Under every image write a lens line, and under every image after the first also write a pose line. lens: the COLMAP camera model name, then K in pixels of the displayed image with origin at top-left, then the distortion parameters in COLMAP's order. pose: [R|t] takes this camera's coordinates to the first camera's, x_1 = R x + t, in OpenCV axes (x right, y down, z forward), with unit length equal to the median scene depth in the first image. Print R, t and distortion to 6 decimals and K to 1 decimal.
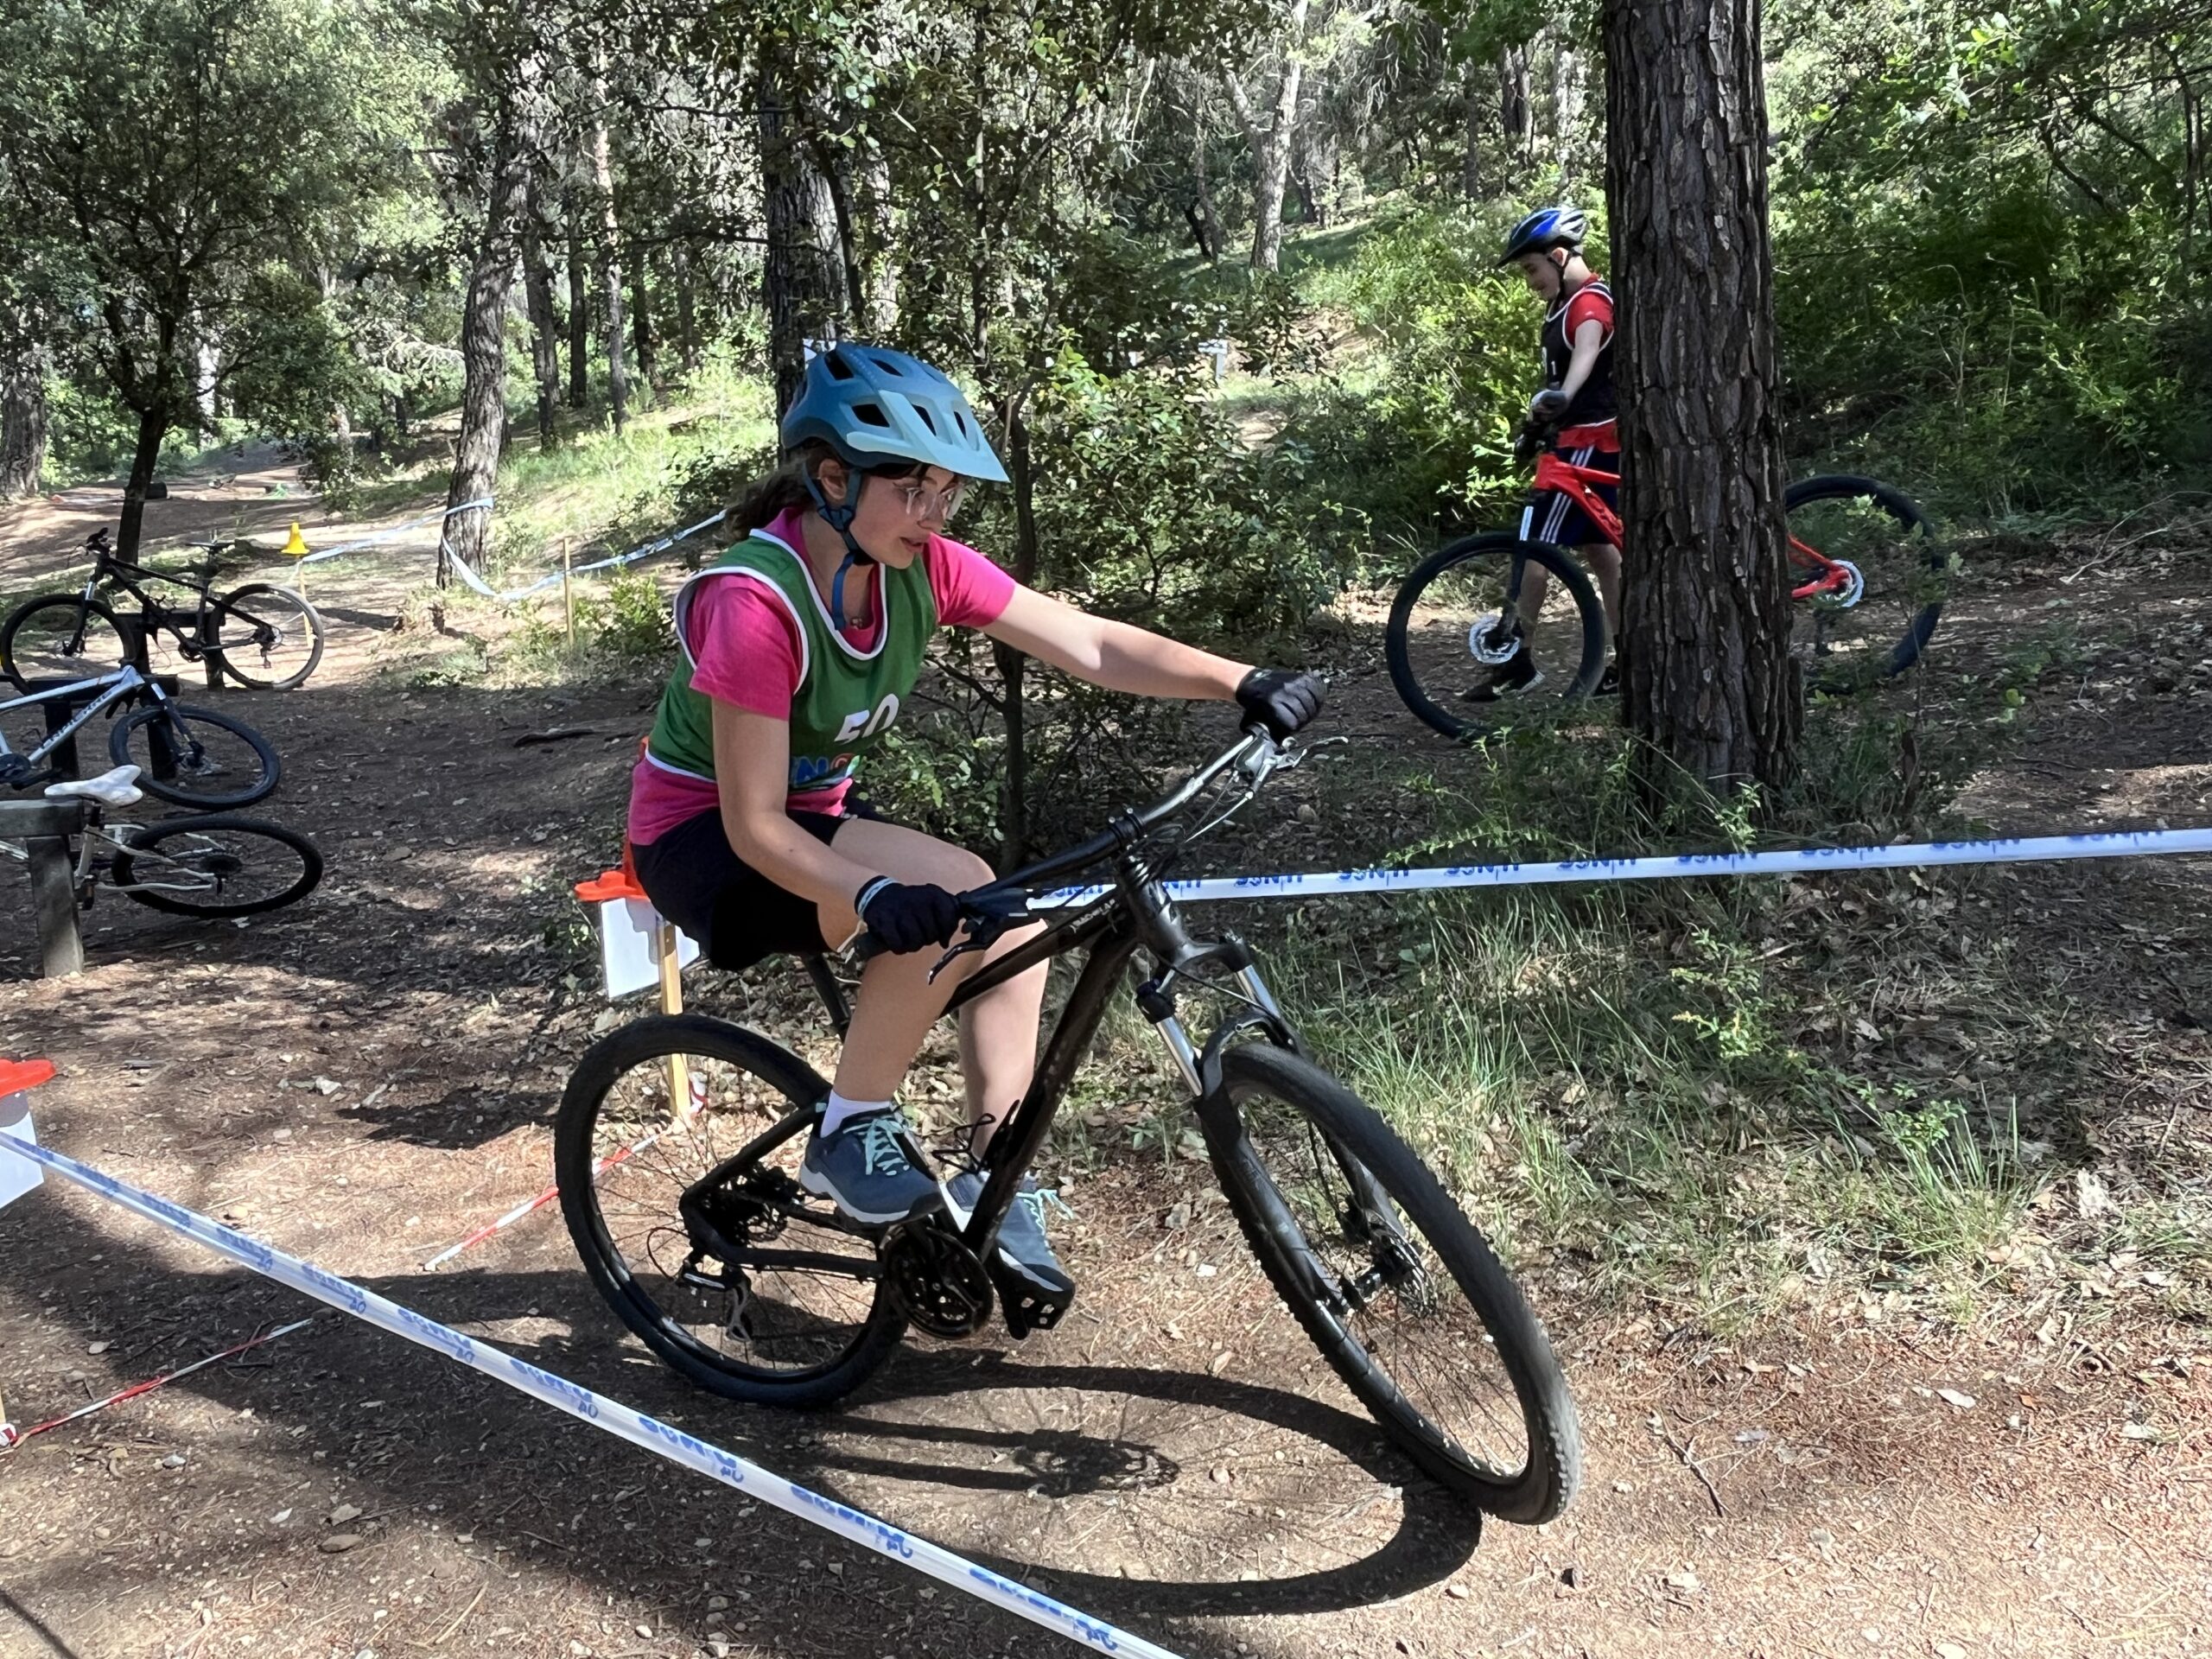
lens RADIAL K [[1642.5, 0, 1095.4], [0, 1642.5, 828.2], [0, 0, 1]] dist [0.001828, -0.004039]
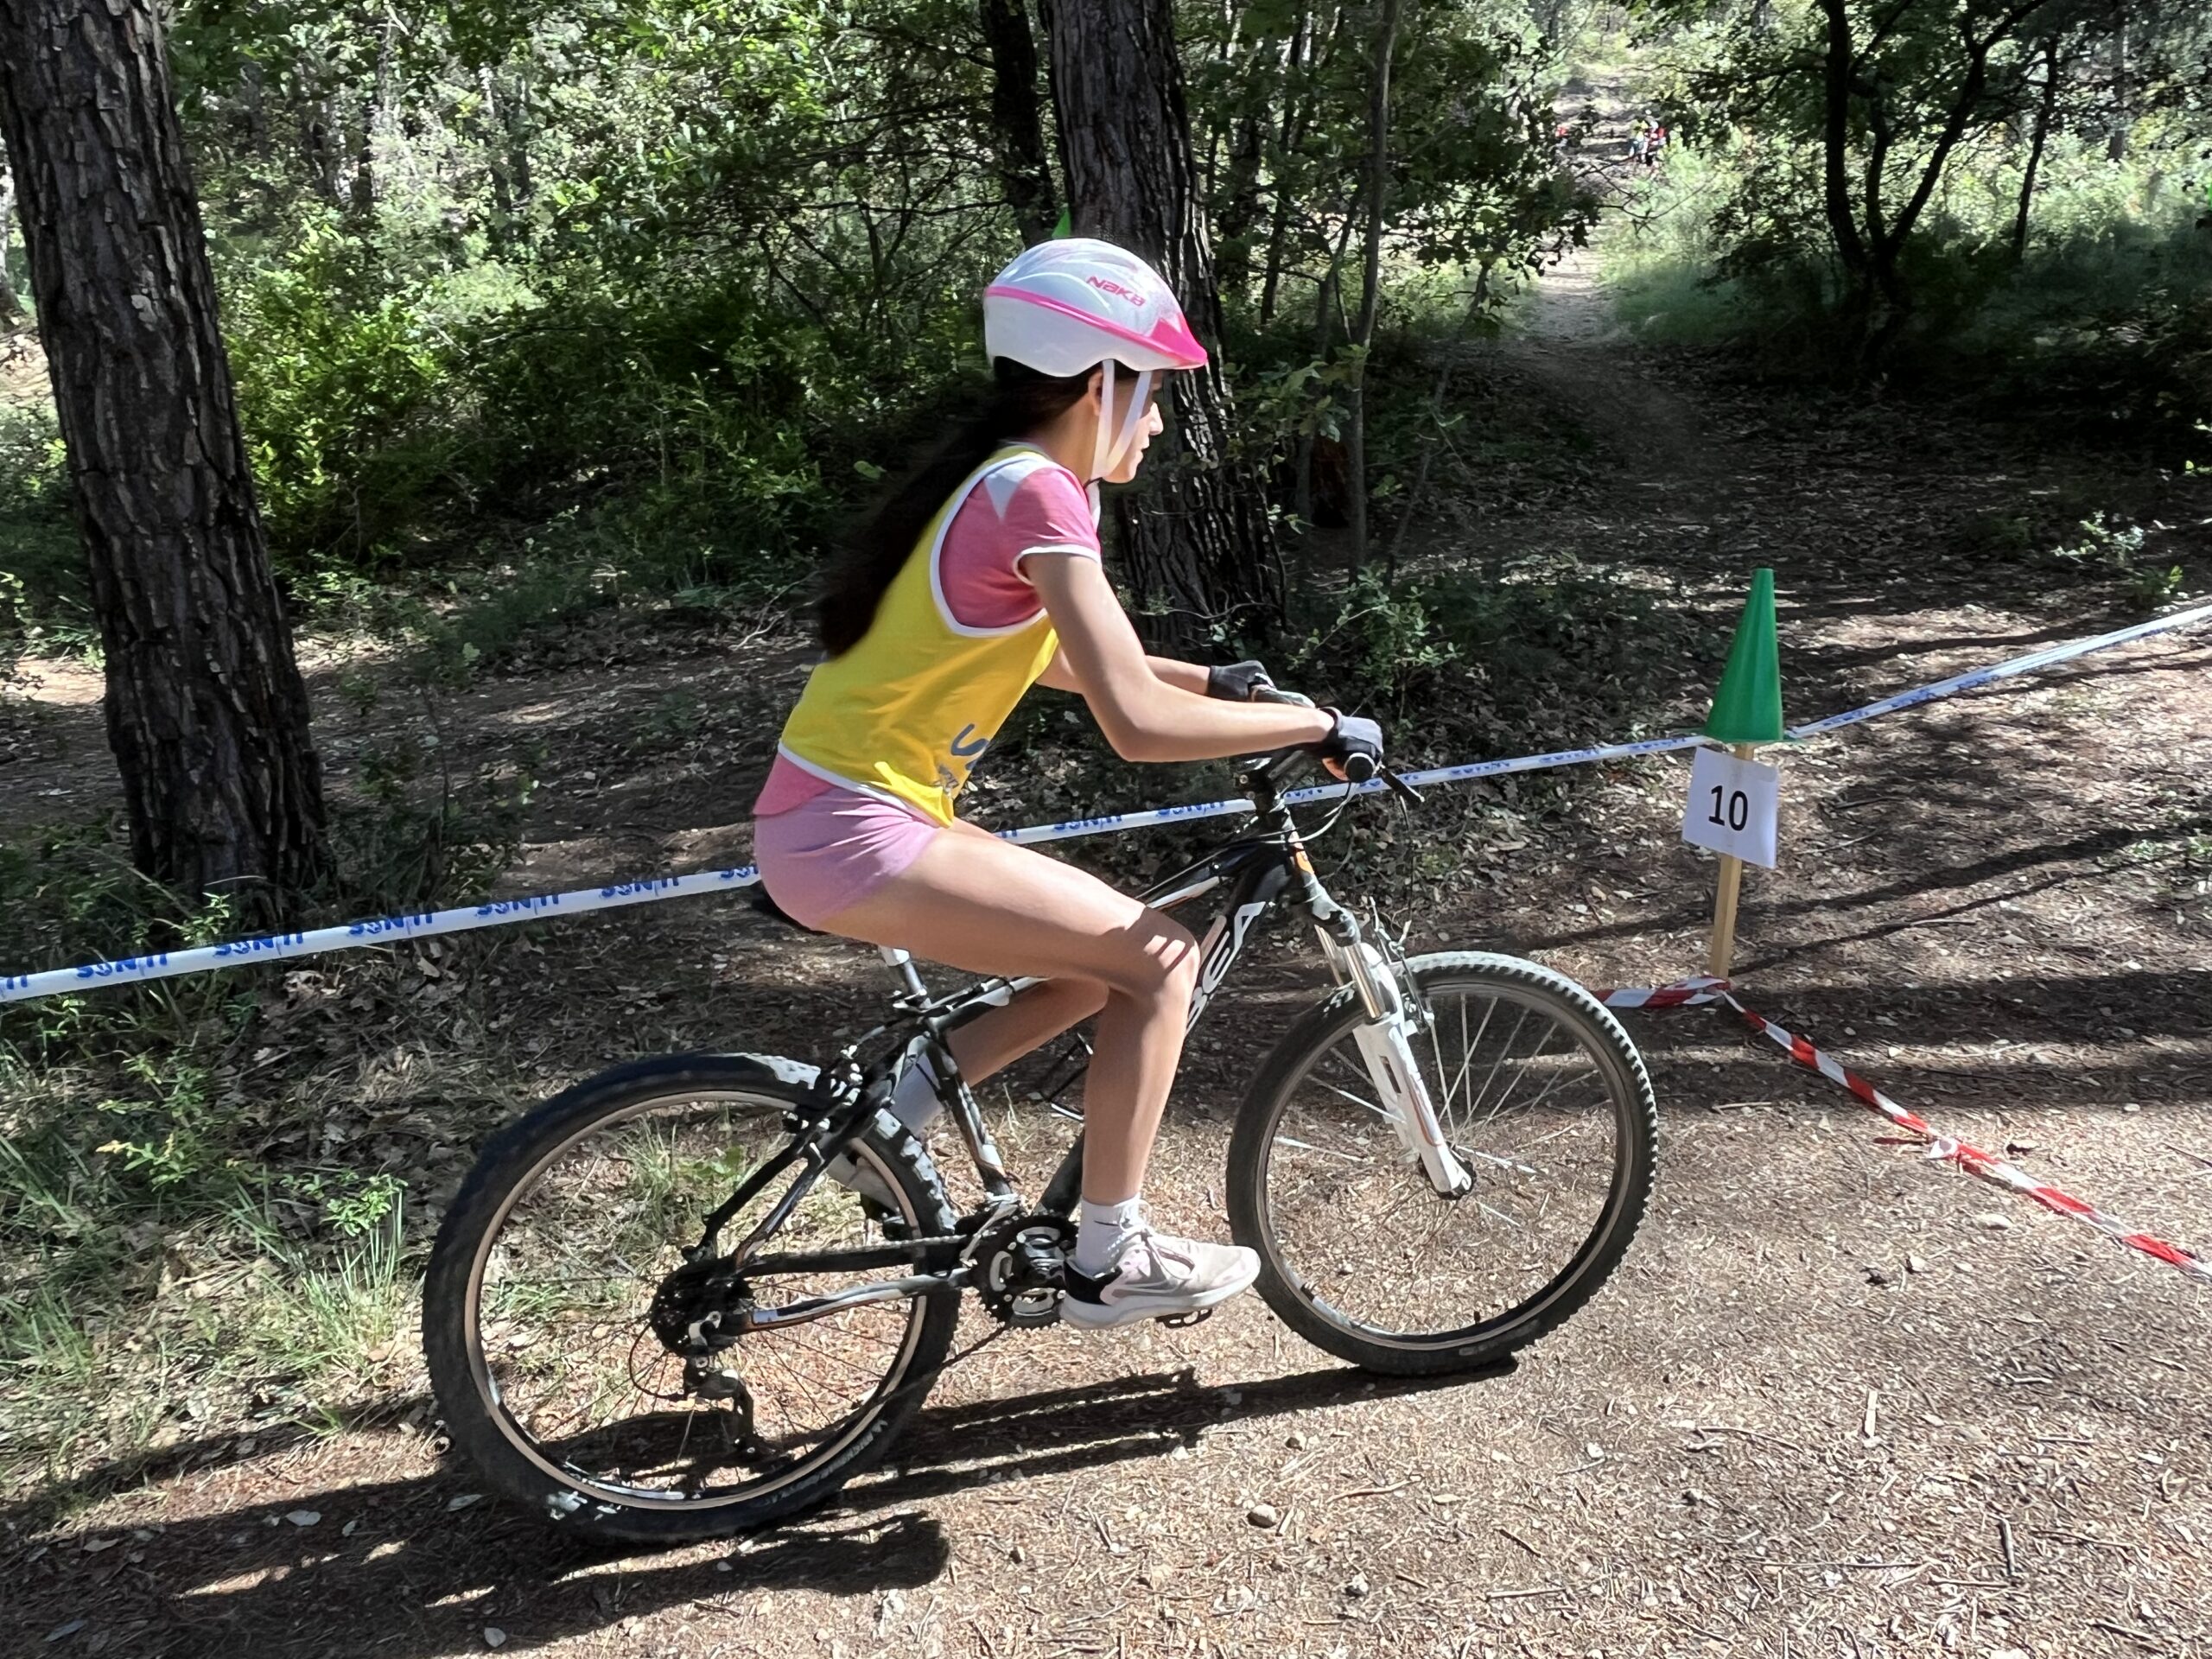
lens RADIAL K [[1642.5, 0, 1107.0], [0, 1642.5, 833.0], [0, 0, 1]] dist [0.001828, -0.004039]
pose [[0.804128, -0.077778, 0.589346, 0.102080], [0.092144, 0.995729, 0.005684, -0.007667], [-0.587271, 0.049734, 0.807861, -0.031178]]
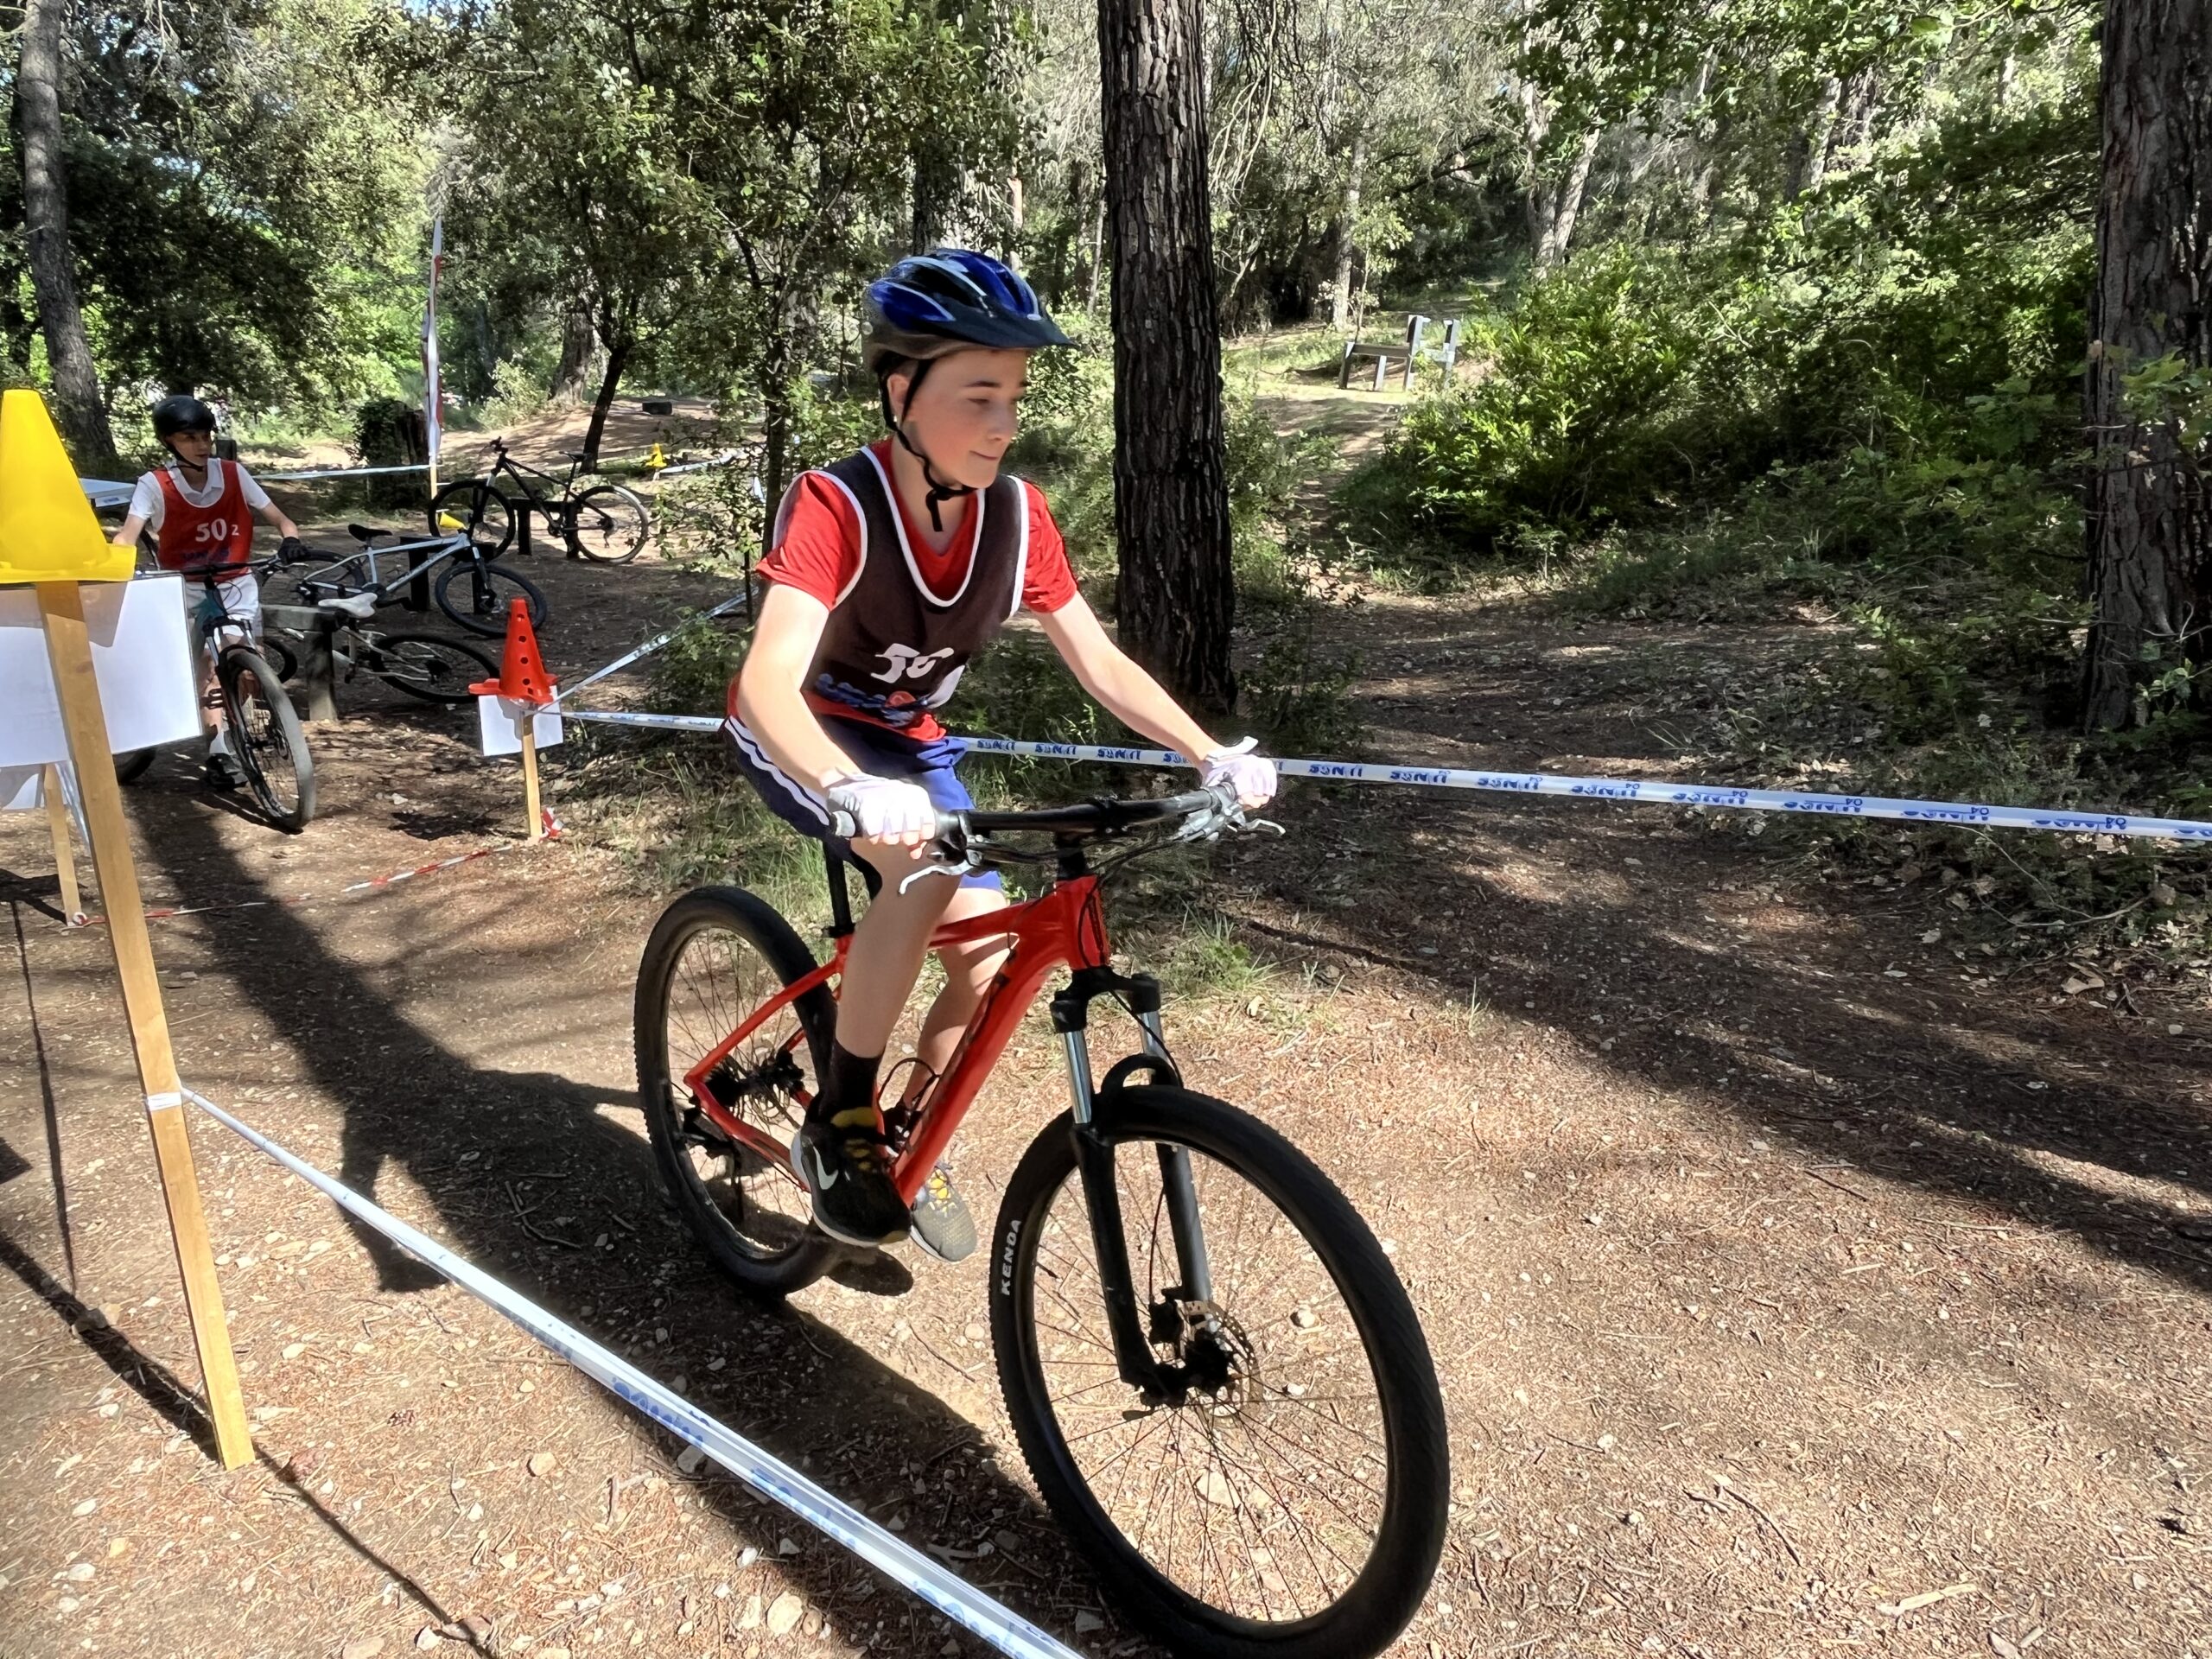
lens RADIAL K [[1412.9, 0, 1106.9], [0, 1412.9, 858.9], [0, 0, 1]] dist [0.003812, -0.003939]
pose [[0.961969, 0.151858, -0.227057, 0.304995], [-0.134458, 0.986794, 0.090321, -0.003031], [0.237774, -0.056357, 0.969684, -0.111785]]
